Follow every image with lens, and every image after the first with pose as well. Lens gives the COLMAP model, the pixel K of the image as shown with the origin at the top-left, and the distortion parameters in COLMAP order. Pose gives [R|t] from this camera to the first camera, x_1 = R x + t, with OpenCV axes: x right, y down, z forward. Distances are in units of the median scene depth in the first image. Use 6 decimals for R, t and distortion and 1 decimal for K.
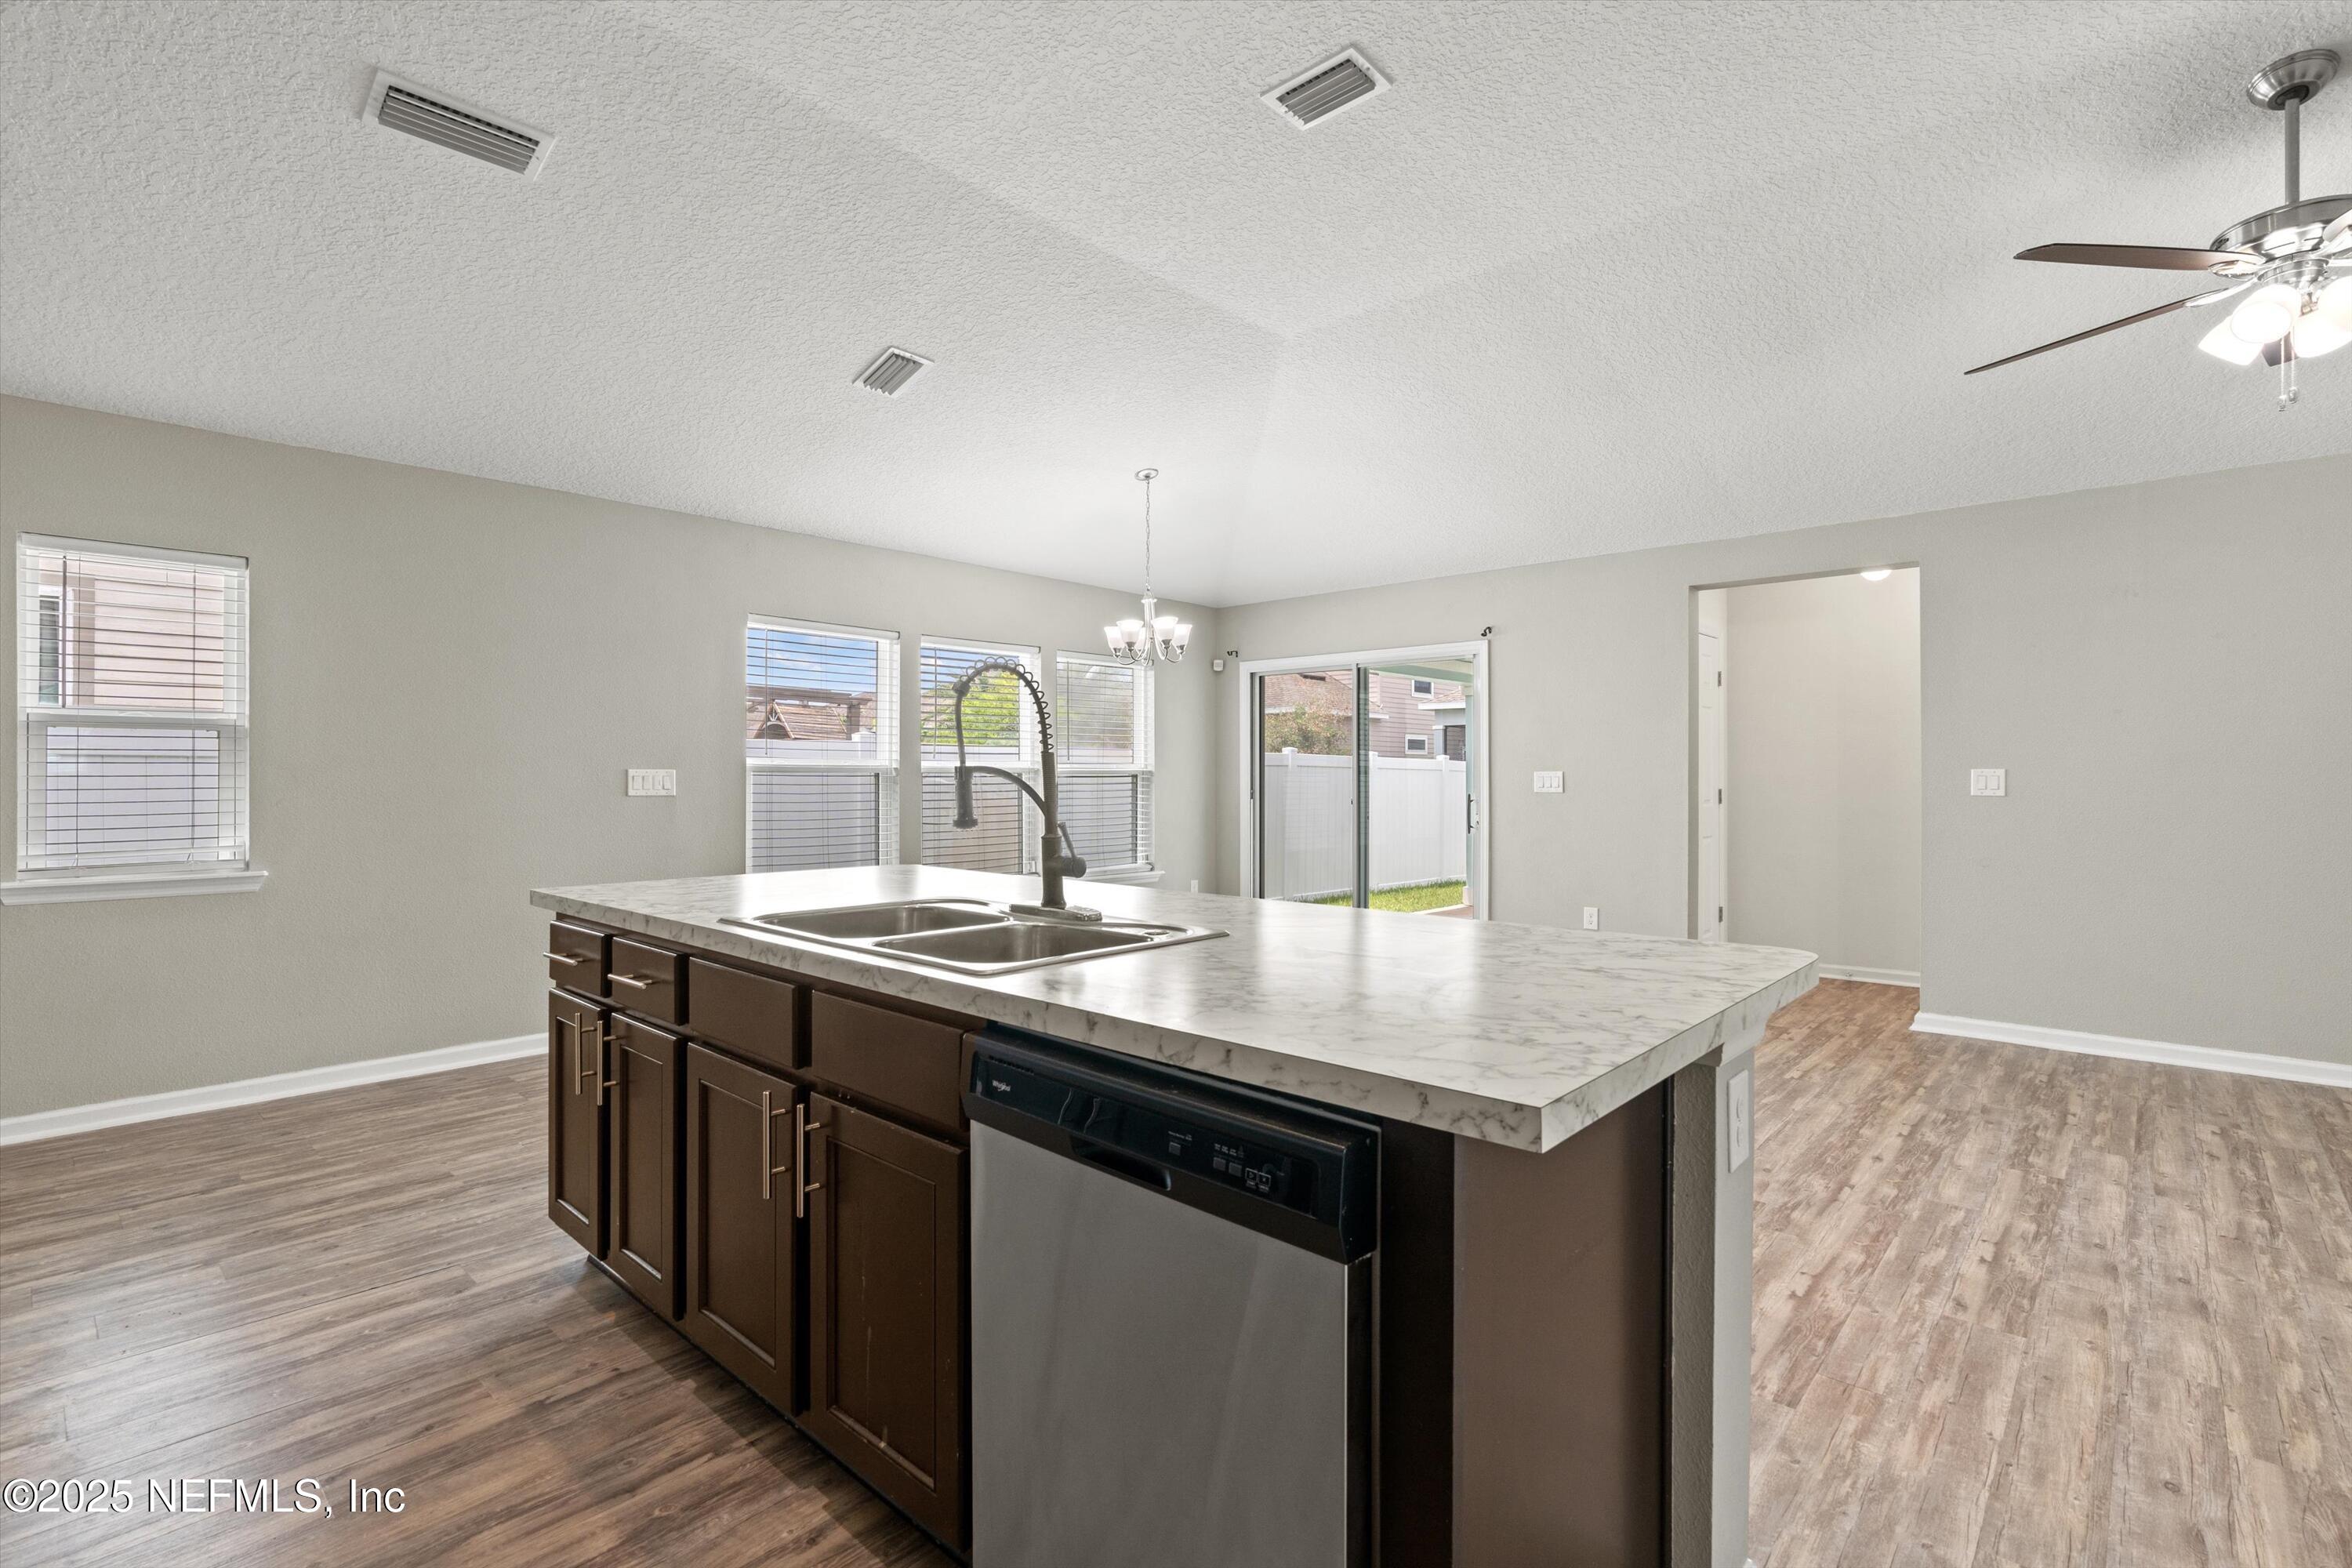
lens RADIAL K [[1064.8, 0, 1169.0], [0, 1064.8, 772.1], [0, 0, 1]] dist [-0.007256, 0.001270]
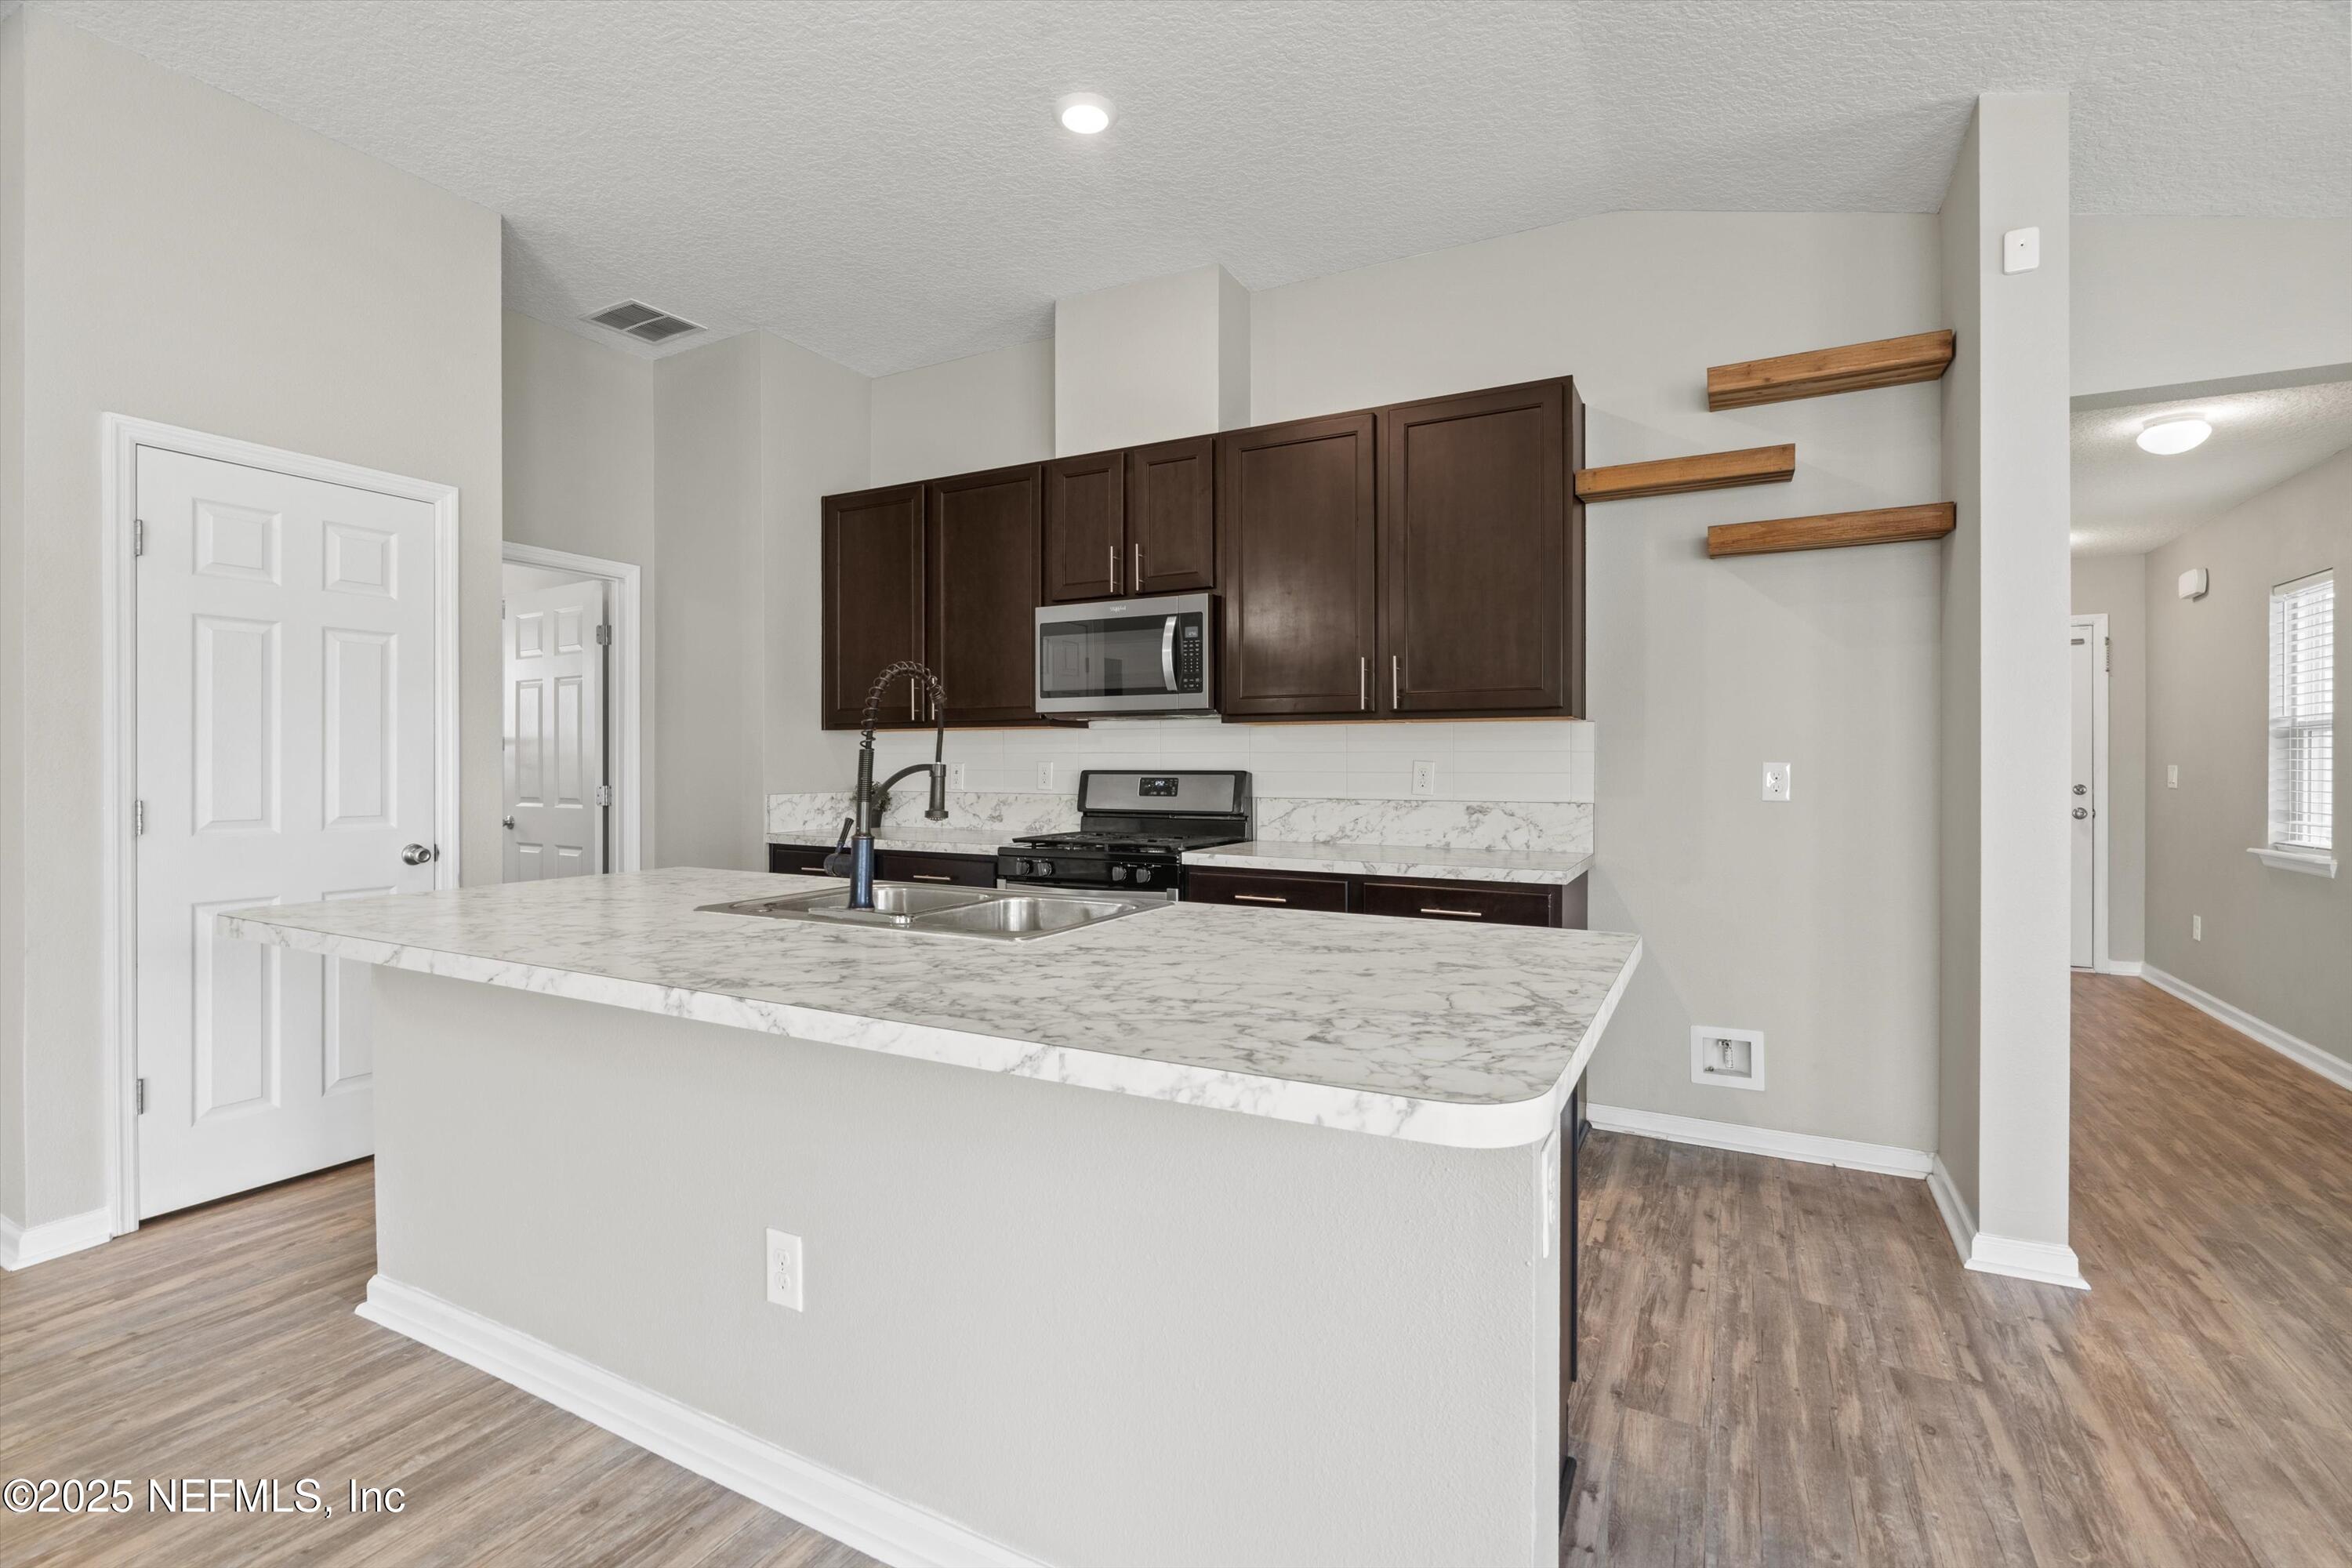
lens RADIAL K [[1064.8, 0, 1171.3], [0, 1064.8, 792.2], [0, 0, 1]] dist [-0.007256, 0.001270]
pose [[-0.969614, 0.001082, -0.244639, -0.118258], [-0.004039, 0.999783, 0.020429, 0.001988], [0.244609, 0.020796, -0.969399, 1.623503]]
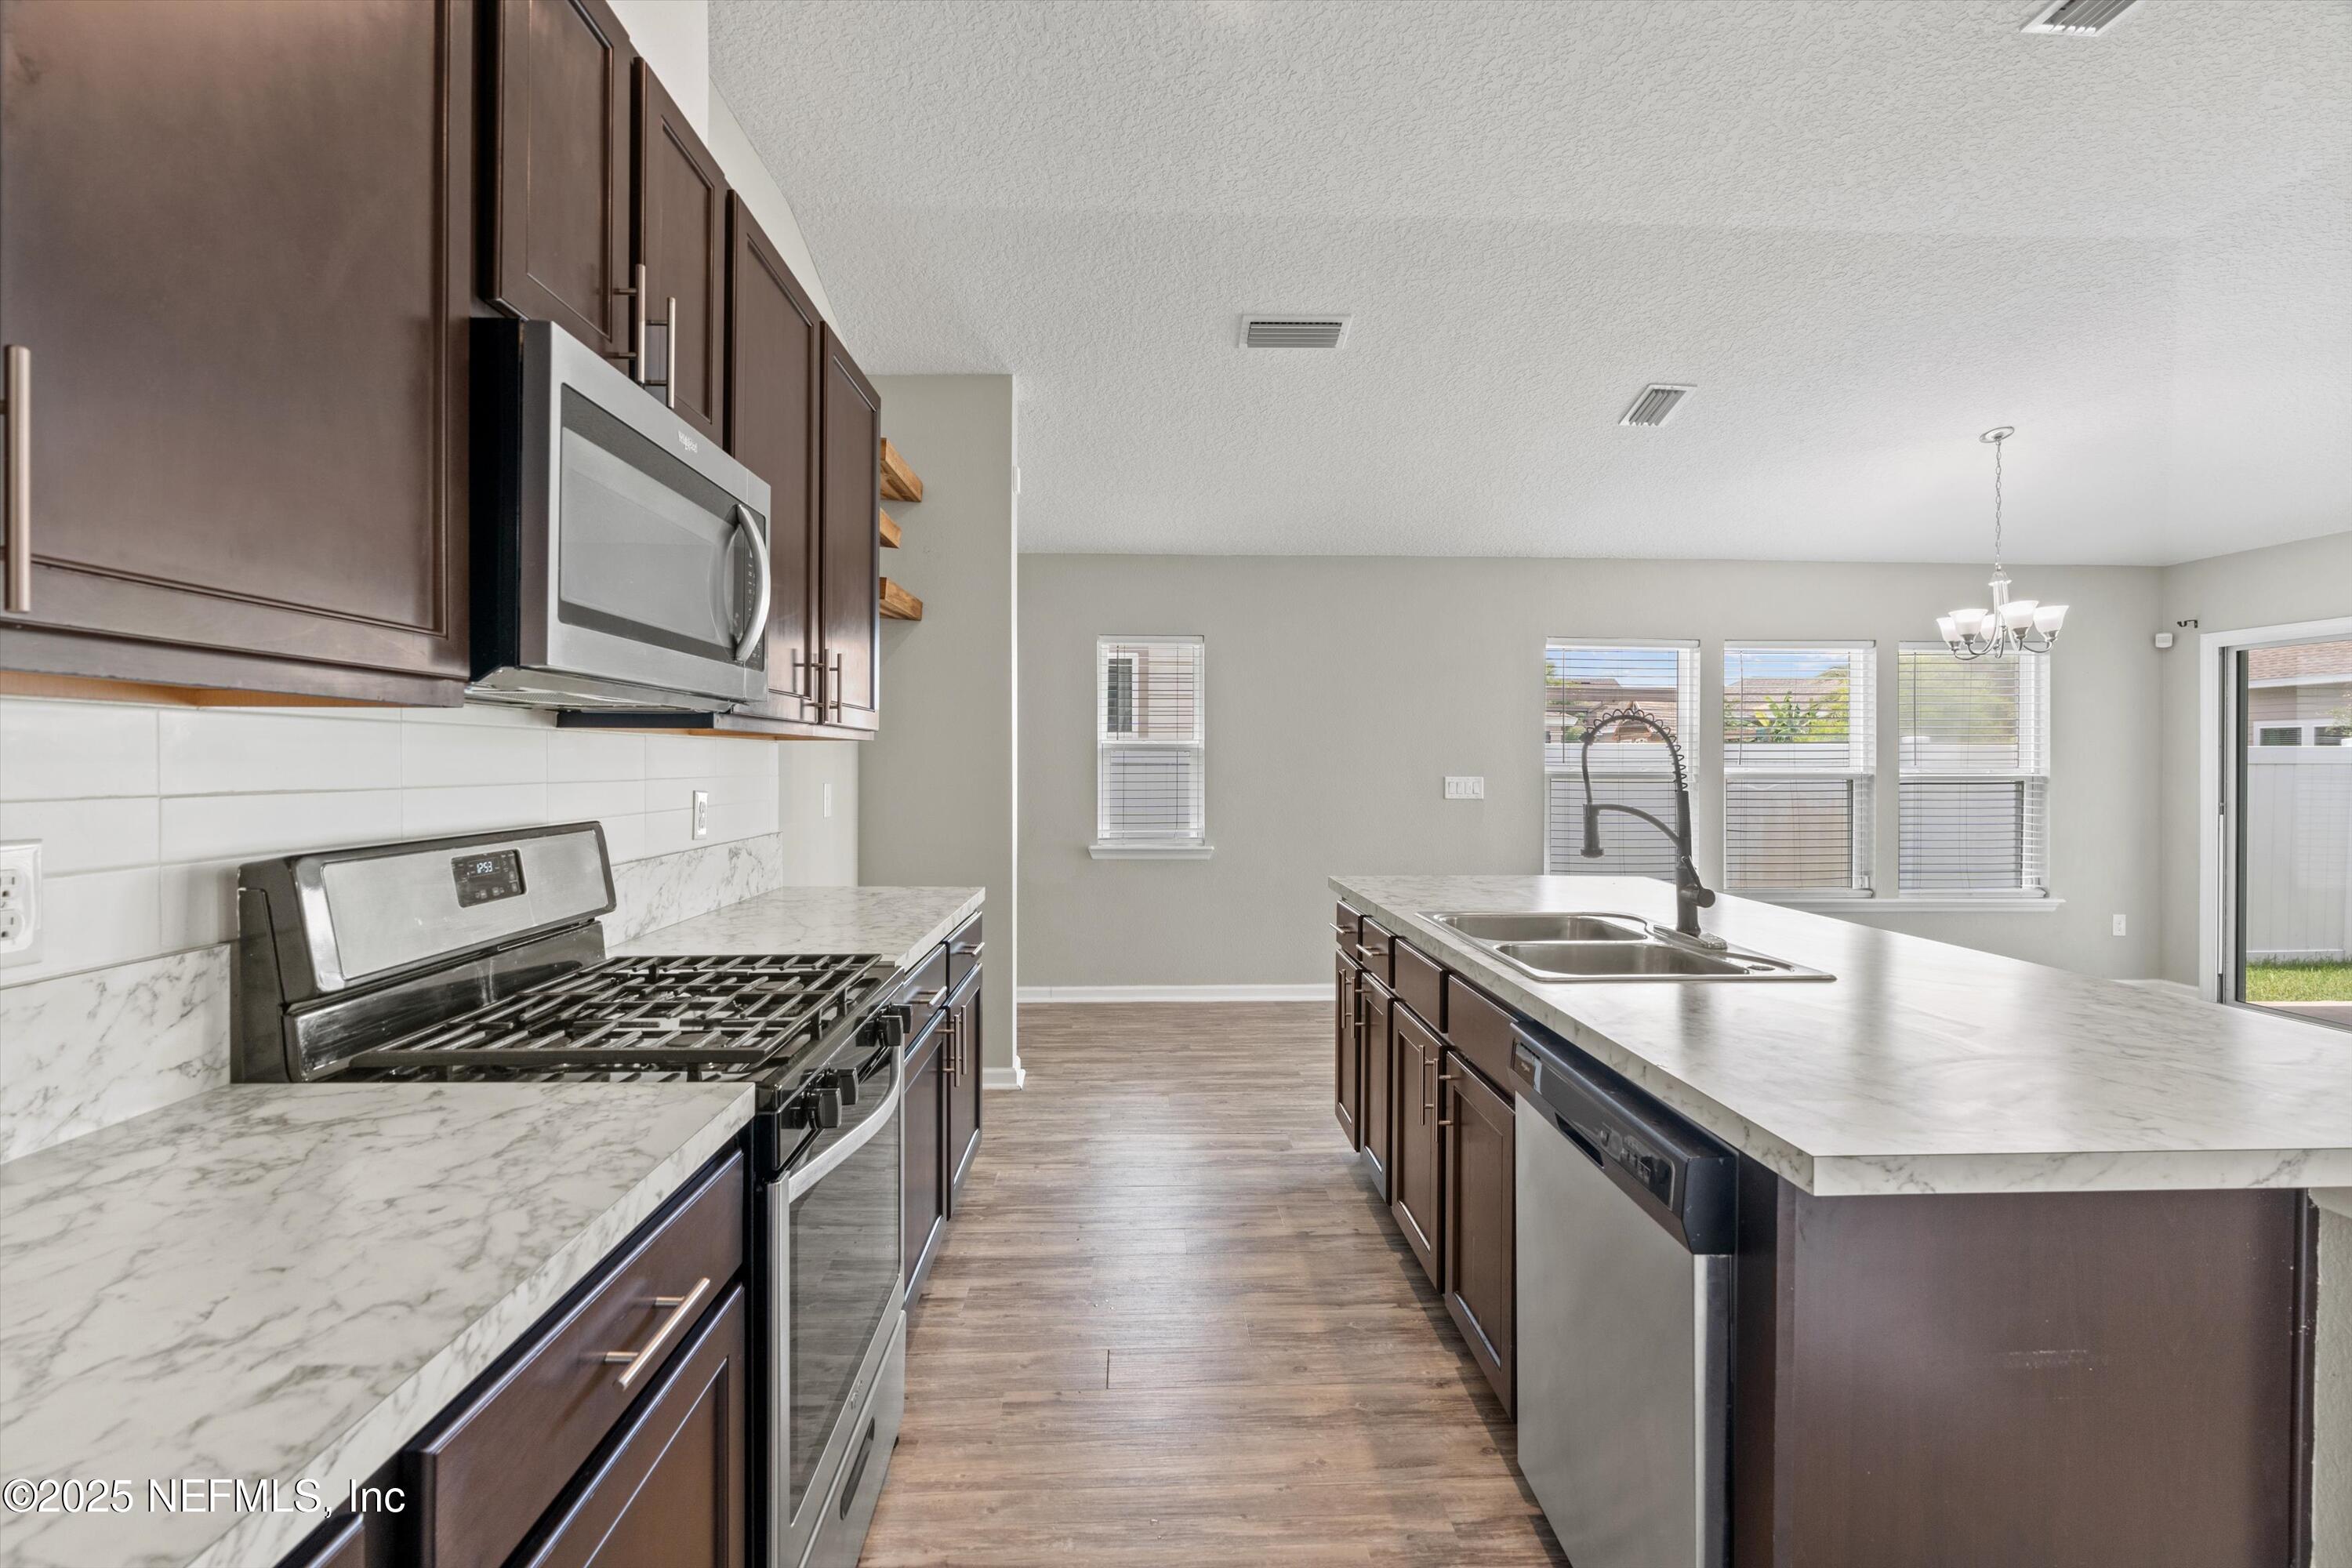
lens RADIAL K [[1064.8, 0, 1202.5], [0, 1064.8, 768.8], [0, 0, 1]] dist [-0.007256, 0.001270]
pose [[0.717480, 0.008103, -0.696532, 0.240974], [-0.000868, 0.999942, 0.010738, -0.043288], [0.696578, -0.007100, 0.717446, -0.106962]]
